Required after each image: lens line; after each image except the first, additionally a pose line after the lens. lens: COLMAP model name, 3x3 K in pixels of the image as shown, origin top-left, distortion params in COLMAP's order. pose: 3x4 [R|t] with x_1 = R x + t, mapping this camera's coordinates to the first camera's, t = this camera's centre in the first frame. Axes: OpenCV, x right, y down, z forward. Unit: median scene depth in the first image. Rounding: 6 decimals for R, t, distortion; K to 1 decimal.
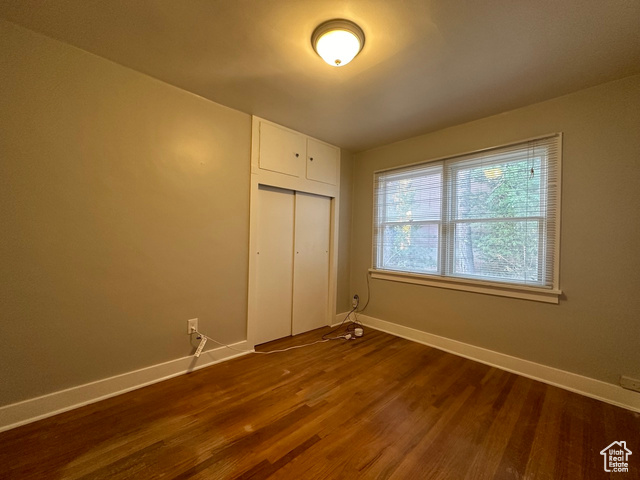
lens RADIAL K [[257.6, 0, 320.2], [0, 257.6, 238.1], [0, 0, 1]] dist [0.001719, 0.000606]
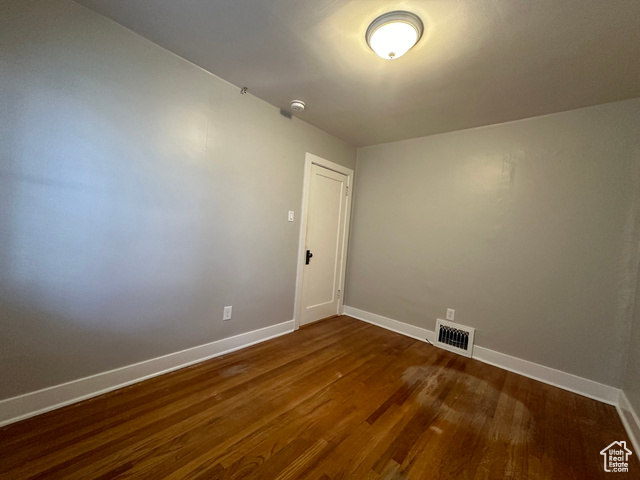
lens RADIAL K [[257.6, 0, 319.4], [0, 257.6, 241.1], [0, 0, 1]] dist [0.001719, 0.000606]
pose [[-0.991887, -0.095646, -0.083741, 0.358020], [-0.098163, 0.994818, 0.026462, 0.005939], [0.080777, 0.034468, -0.996136, 2.024925]]
